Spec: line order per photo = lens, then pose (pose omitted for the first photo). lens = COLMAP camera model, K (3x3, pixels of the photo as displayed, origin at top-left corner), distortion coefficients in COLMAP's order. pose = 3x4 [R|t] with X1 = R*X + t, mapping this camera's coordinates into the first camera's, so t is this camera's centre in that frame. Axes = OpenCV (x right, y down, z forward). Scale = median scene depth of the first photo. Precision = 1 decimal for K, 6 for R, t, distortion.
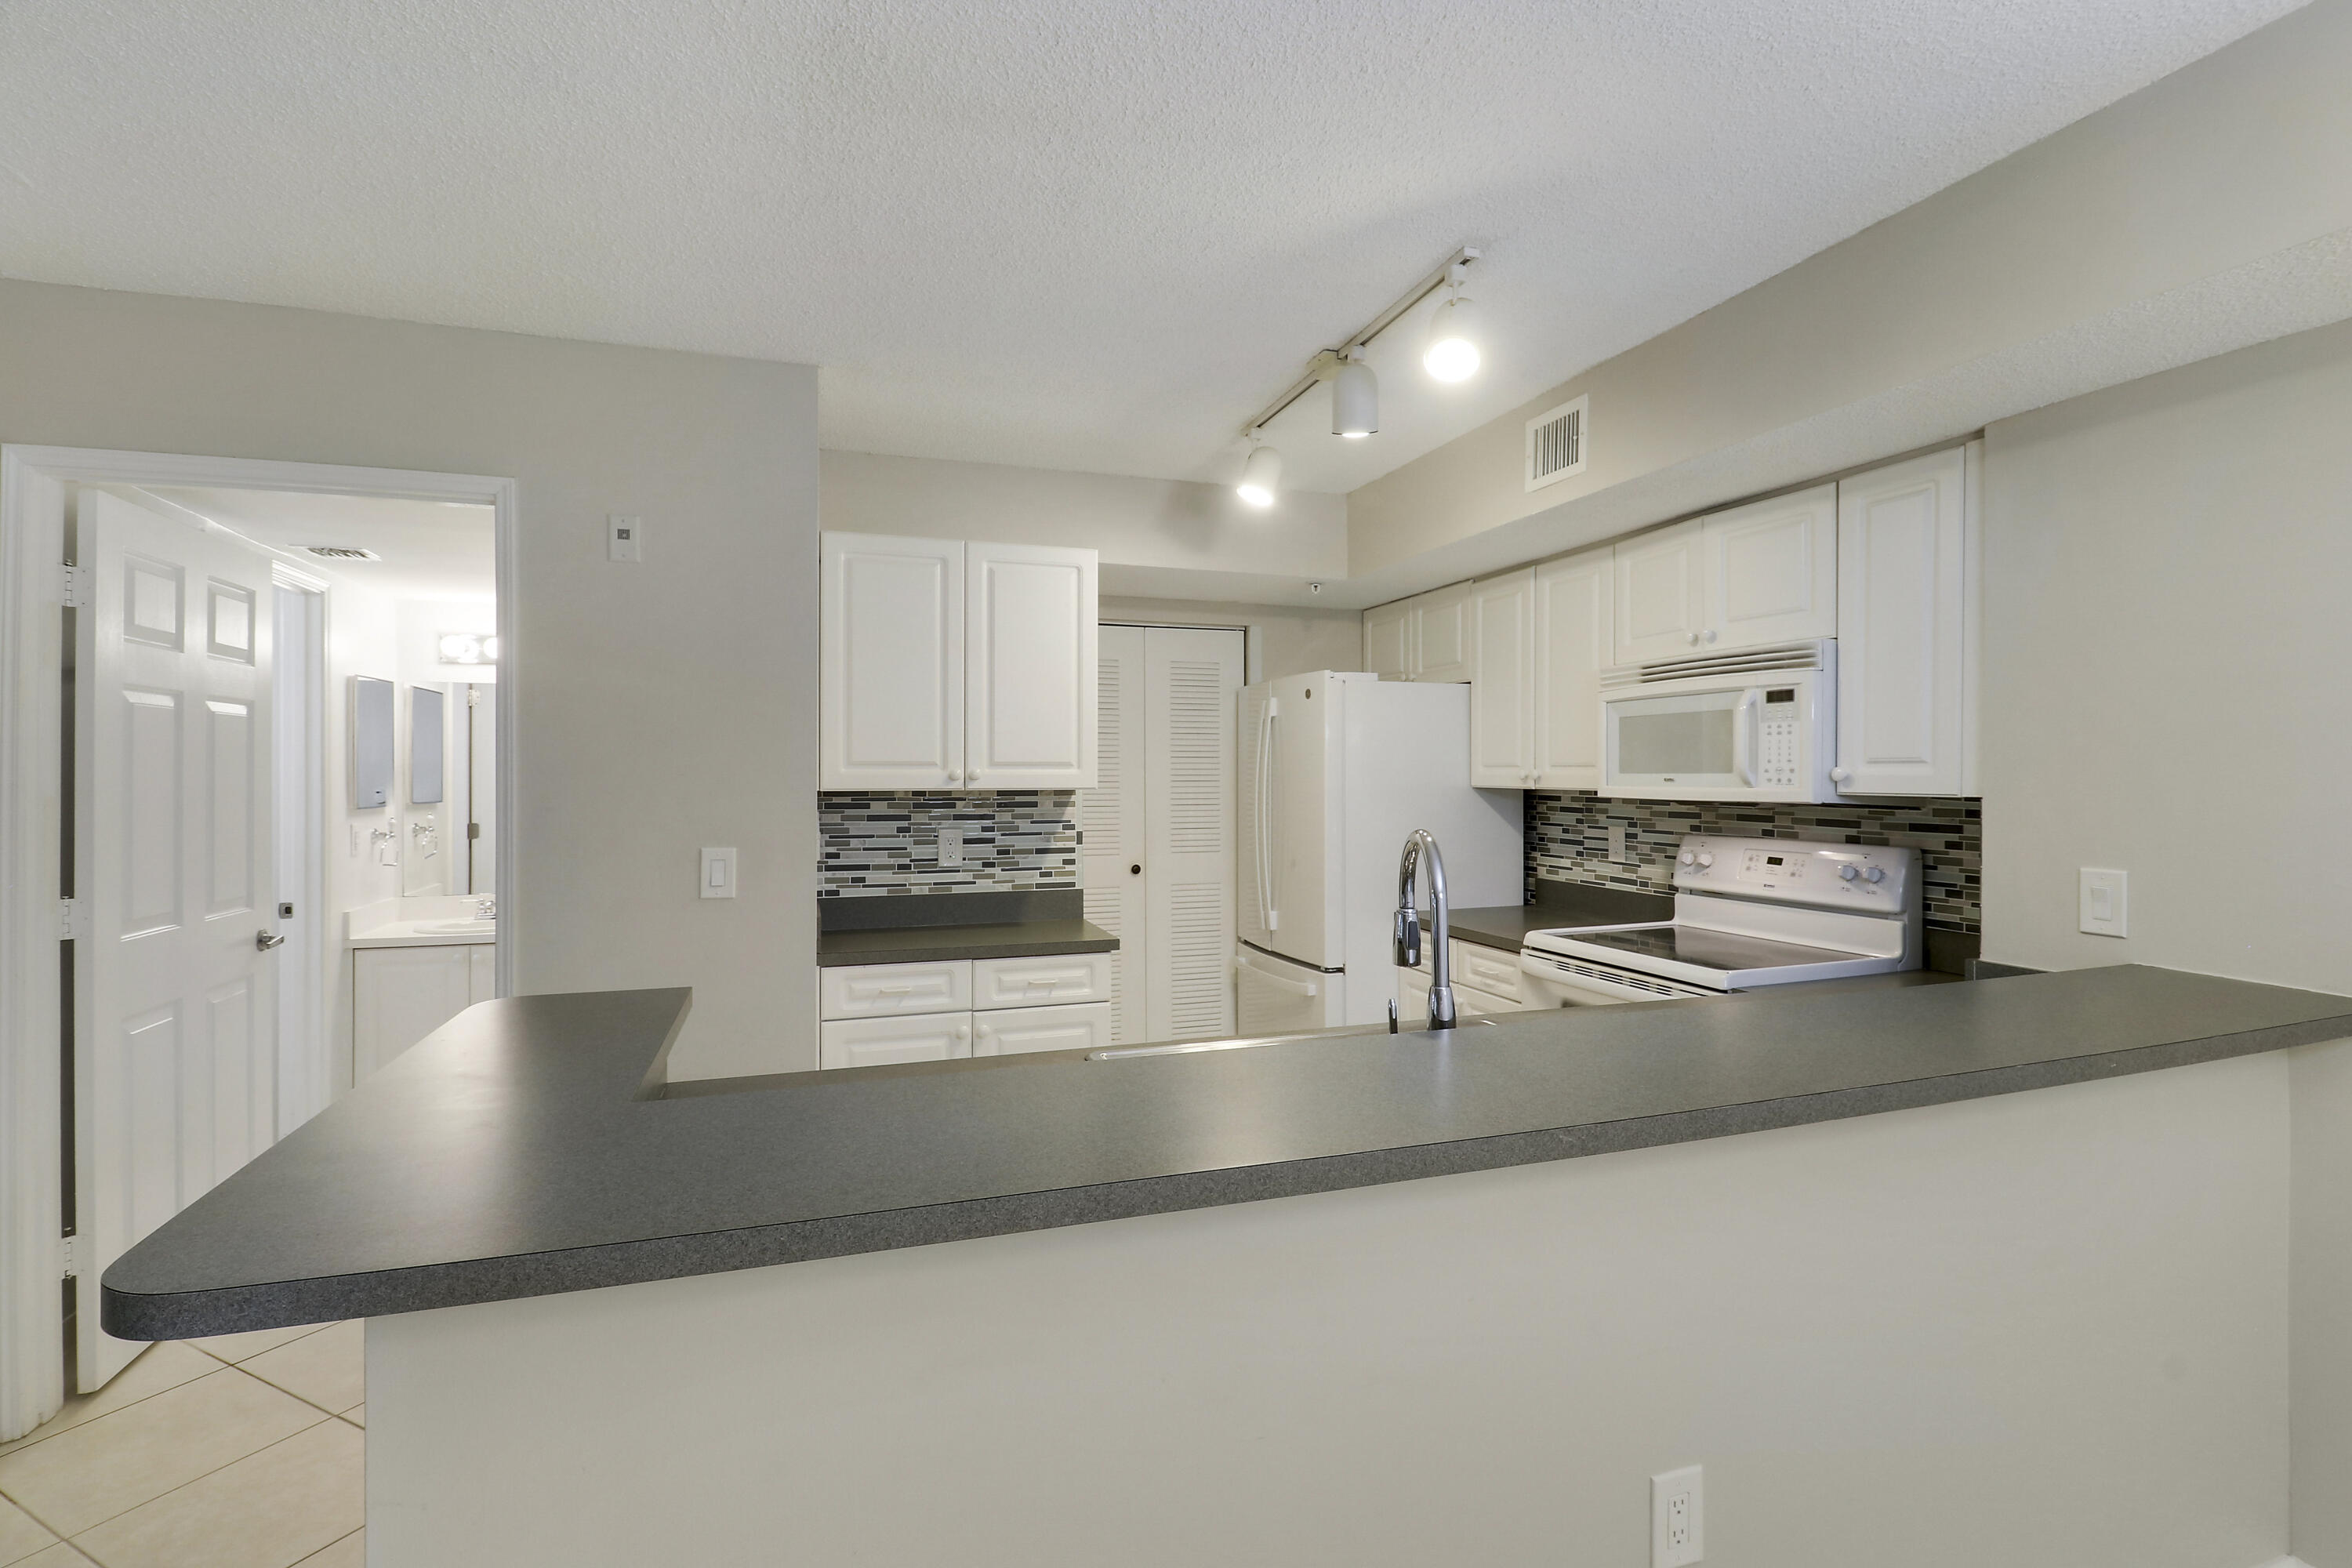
lens RADIAL K [[1098.7, 0, 1183.9], [0, 1098.7, 767.0], [0, 0, 1]] dist [-0.001654, -0.000776]
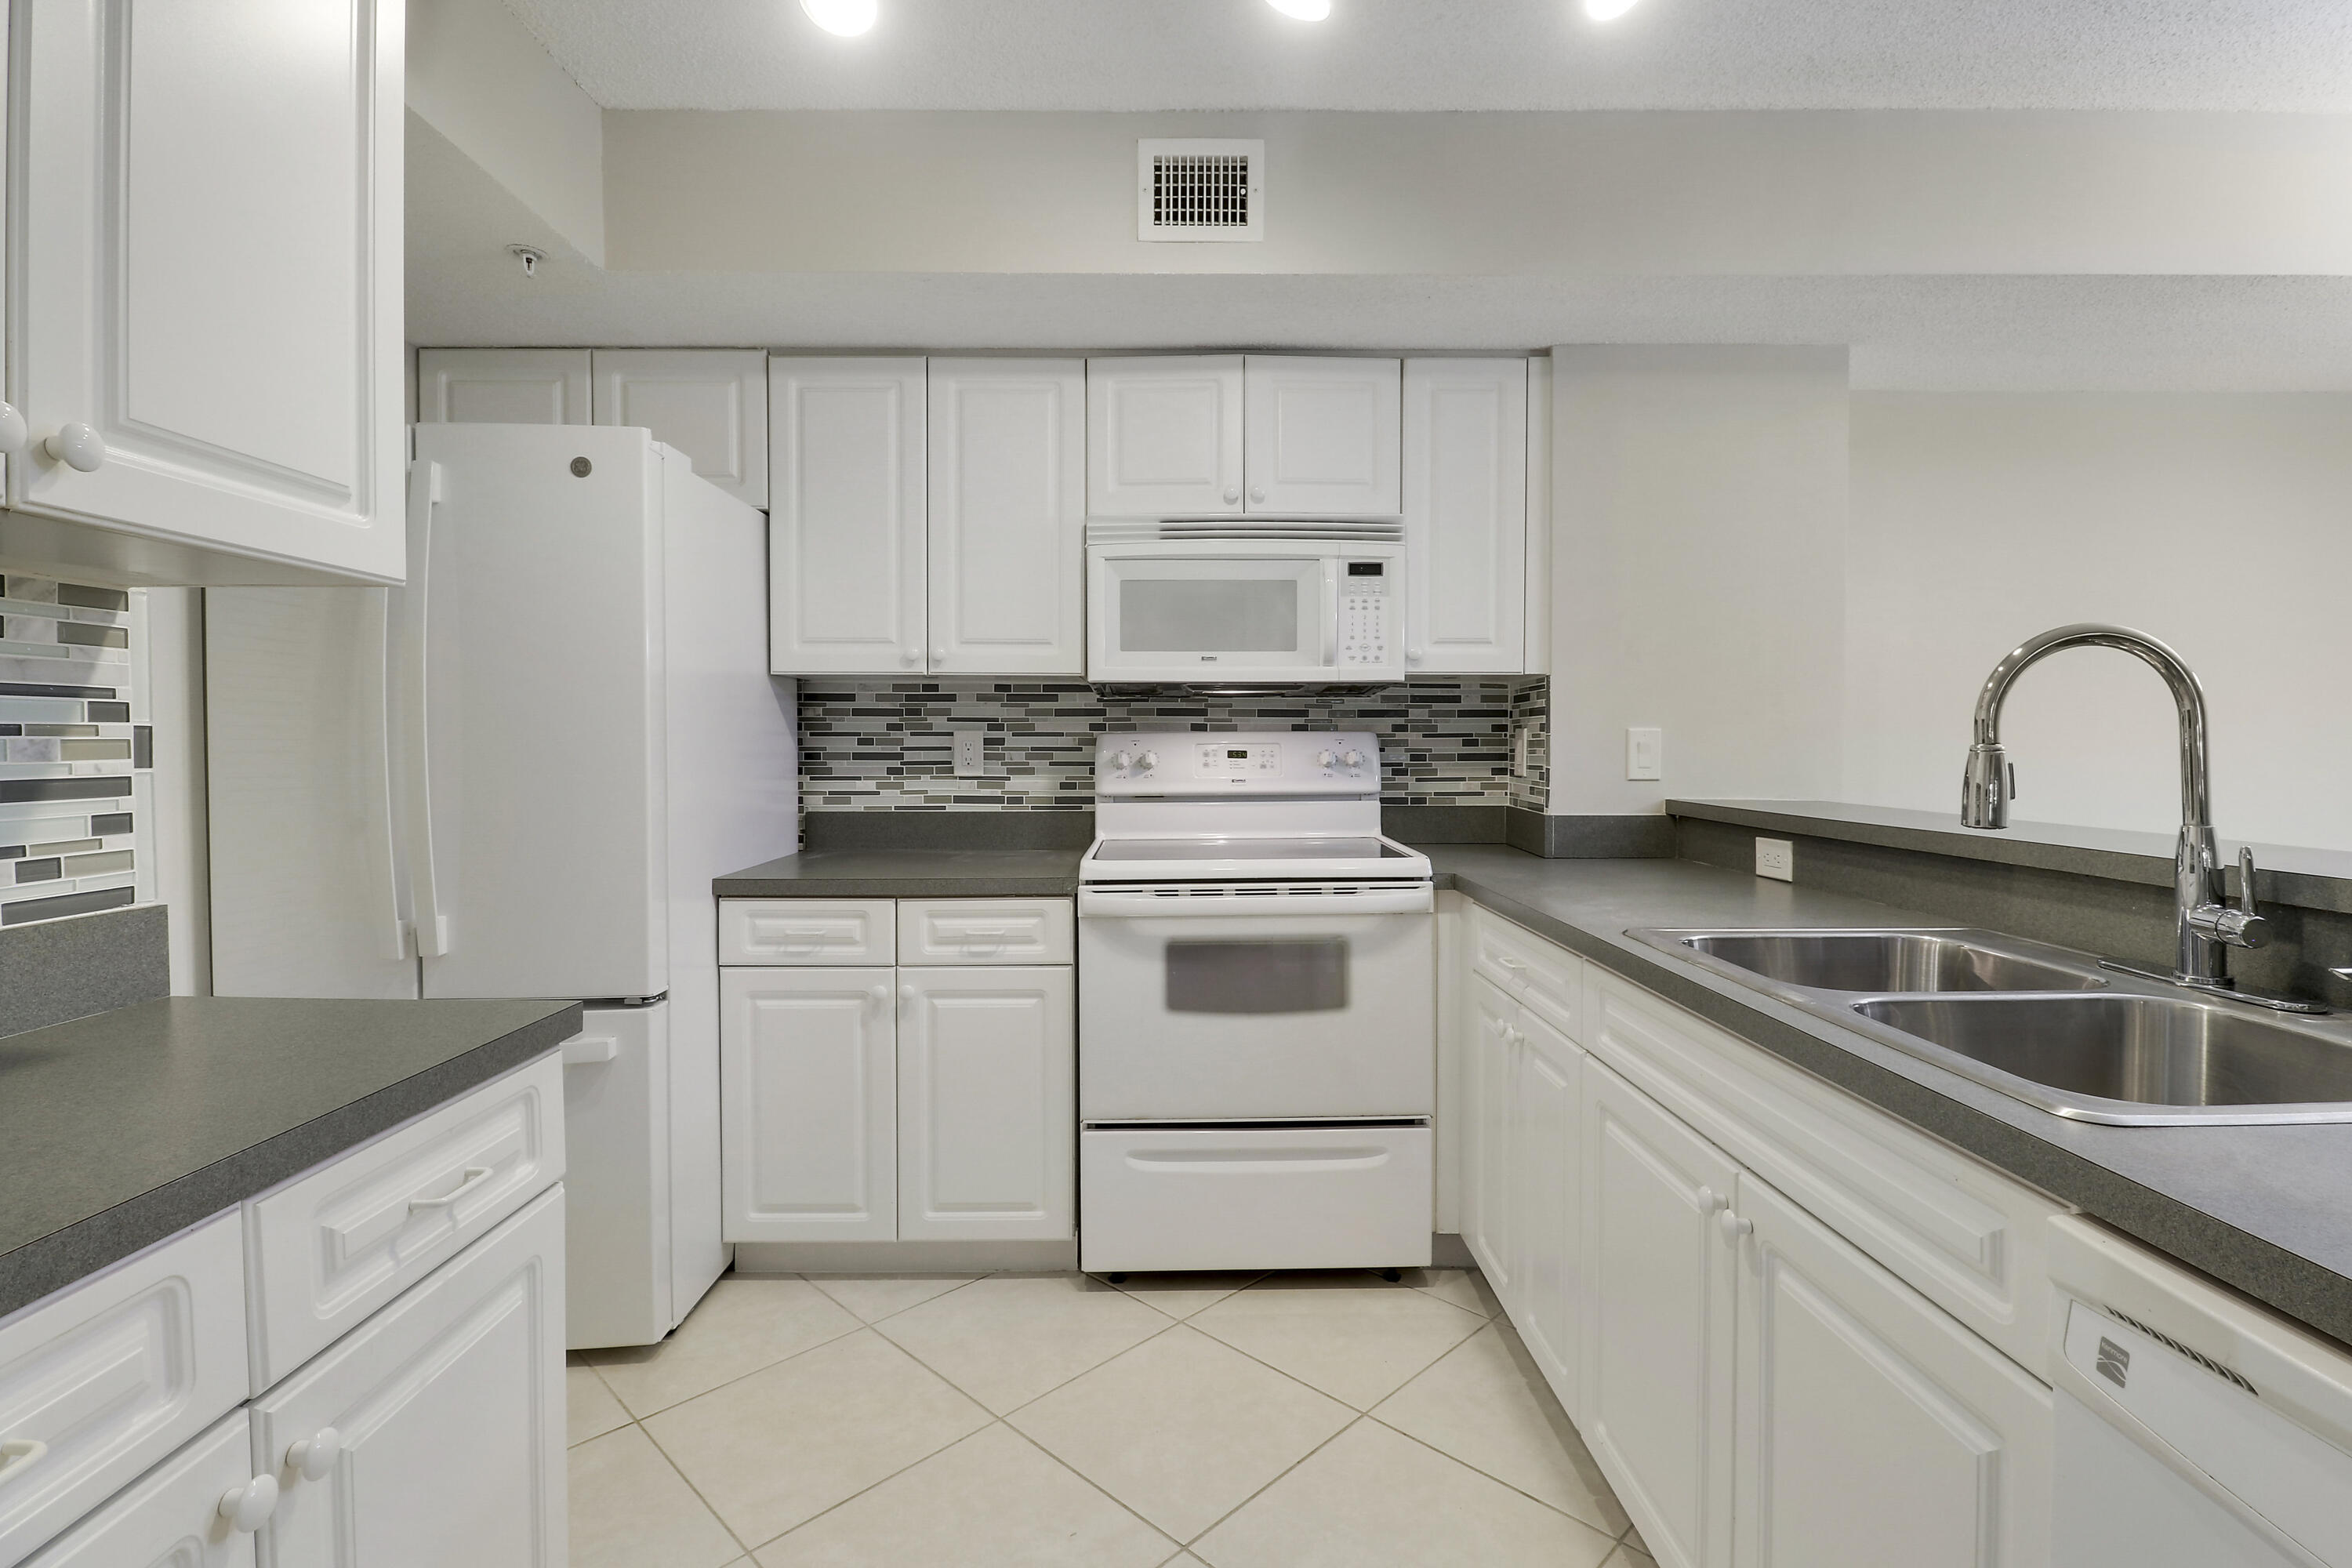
lens RADIAL K [[1100.0, 0, 1178.3], [0, 1100.0, 767.2], [0, 0, 1]] dist [0.014730, -0.020513]
pose [[0.320541, -0.020460, 0.947014, -0.315122], [-0.004223, 0.999726, 0.023028, 0.065129], [-0.947225, -0.011381, 0.320366, 0.647066]]
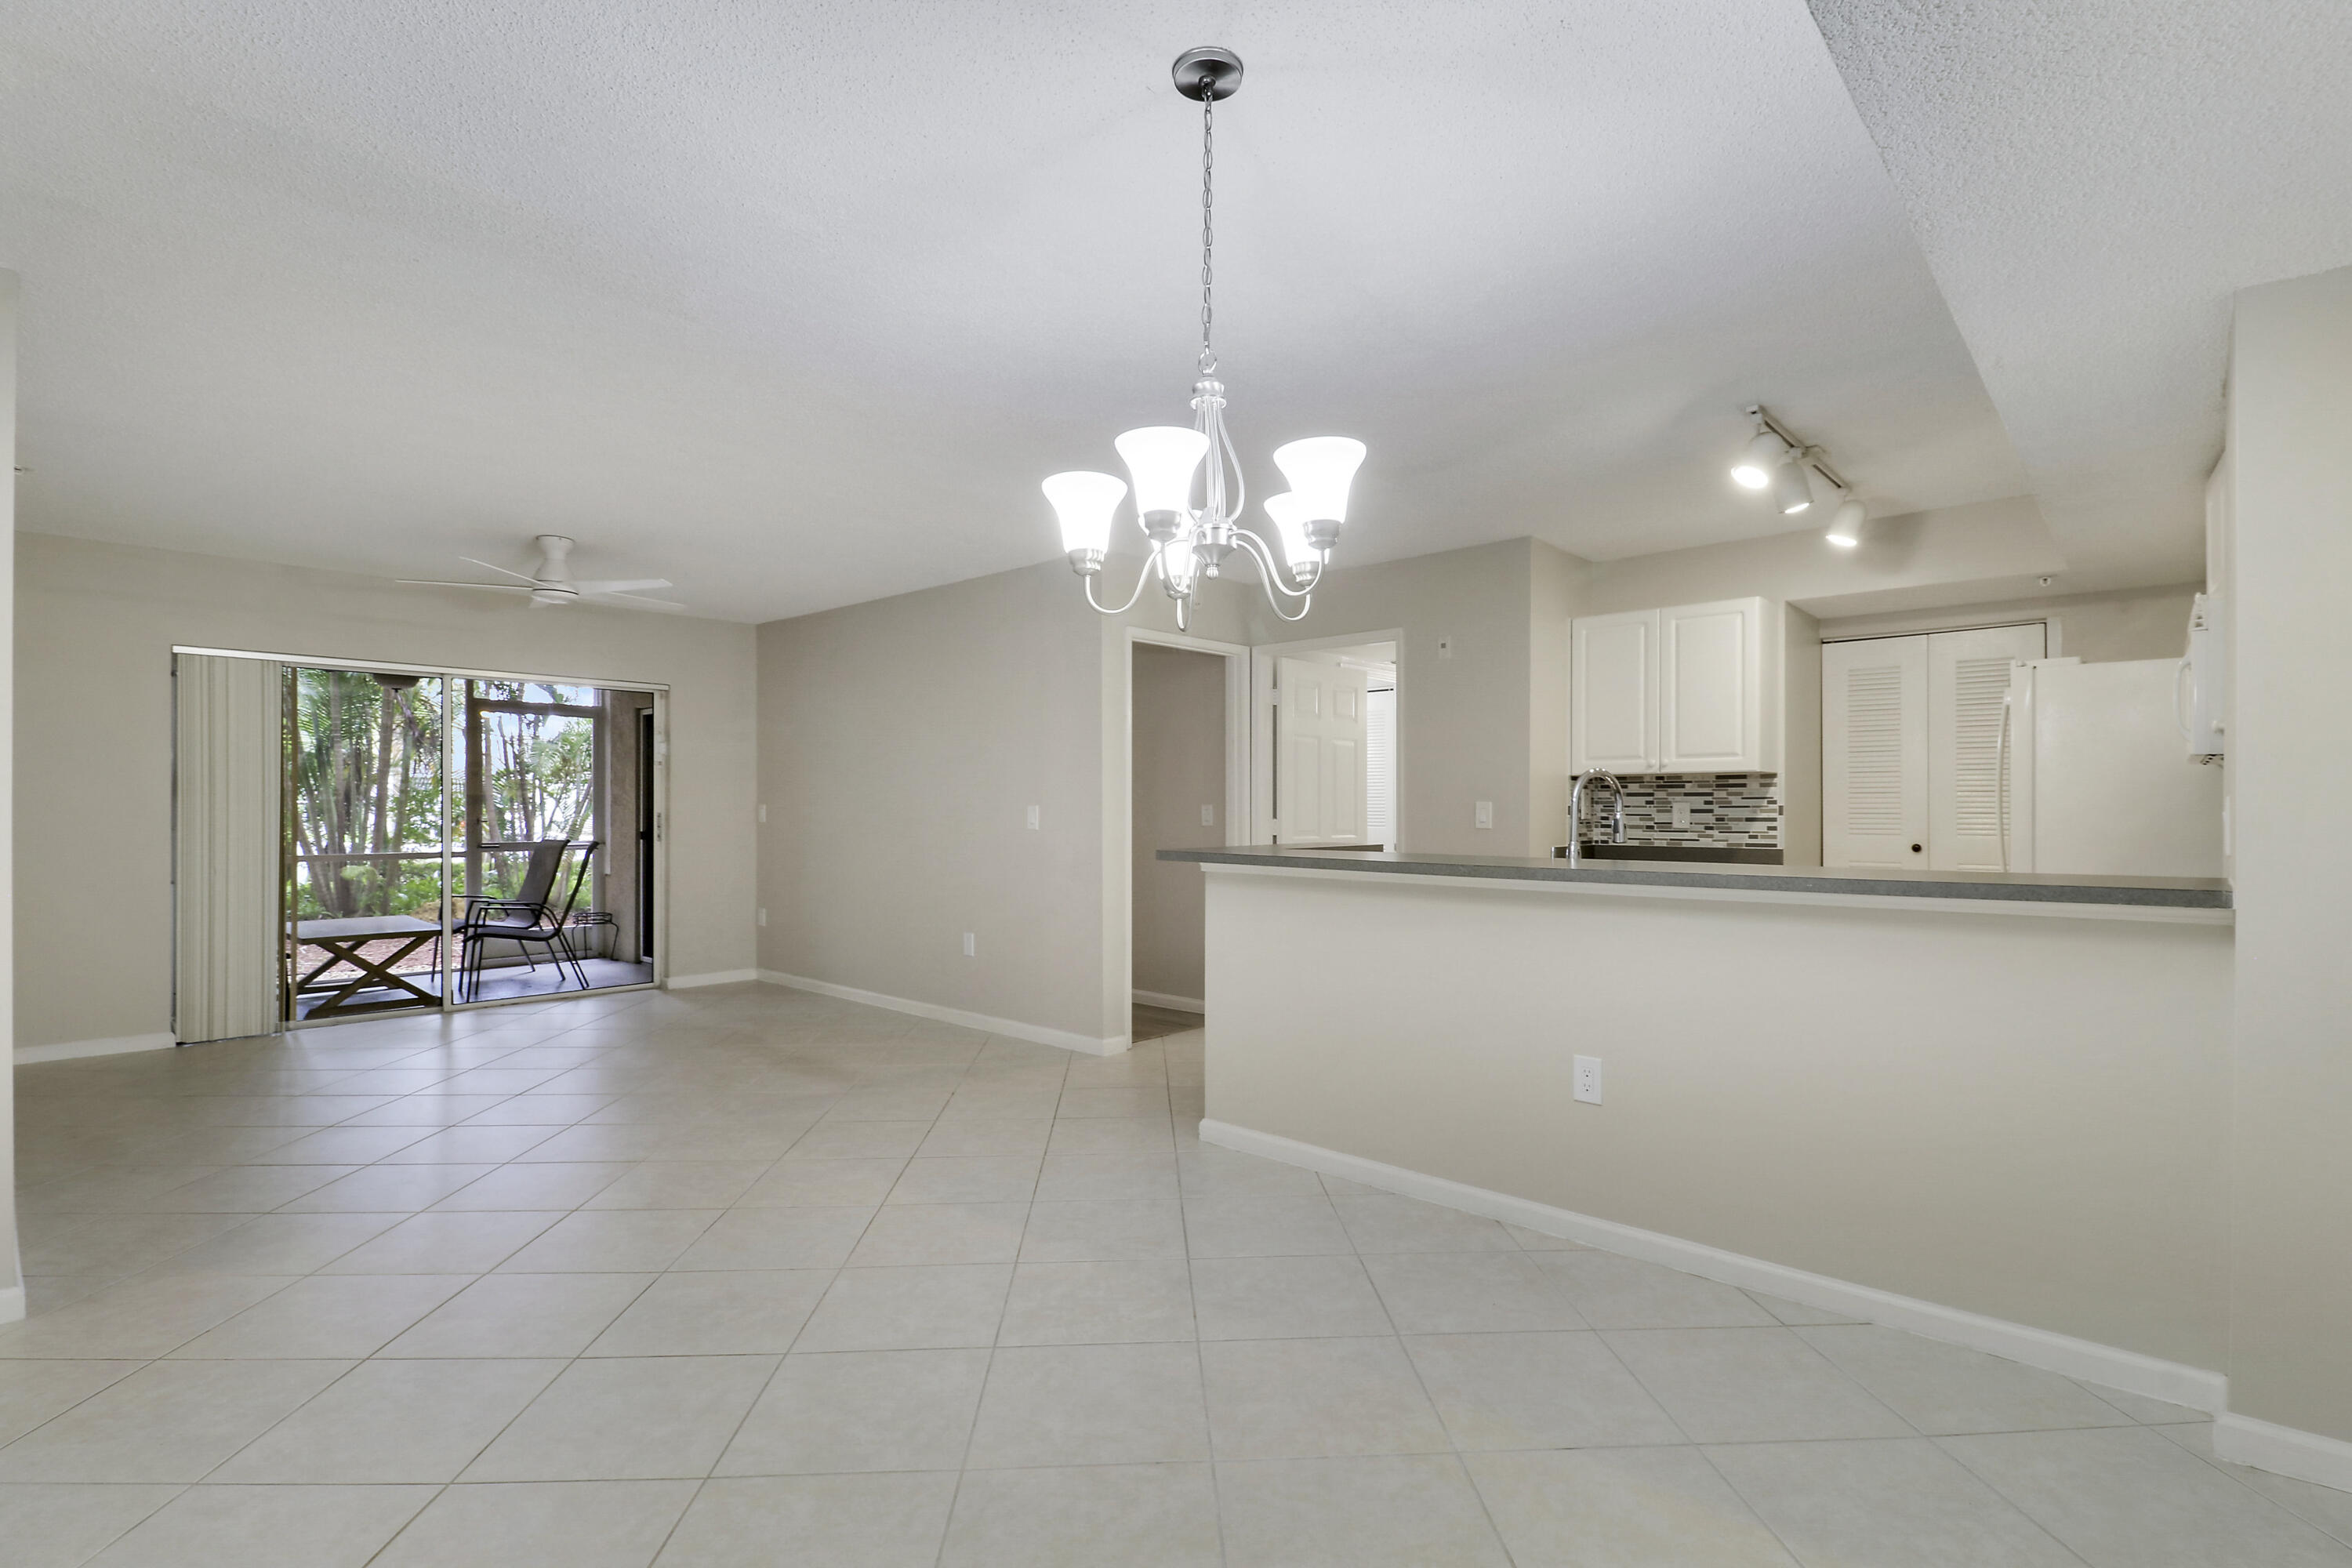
lens RADIAL K [[1123.4, 0, 1173.6], [0, 1123.4, 805.5], [0, 0, 1]] dist [-0.001178, -0.000209]
pose [[0.467448, -0.002154, -0.884018, 0.797840], [0.002396, 0.999996, -0.001170, 0.061522], [0.884017, -0.001571, 0.467451, -0.292014]]
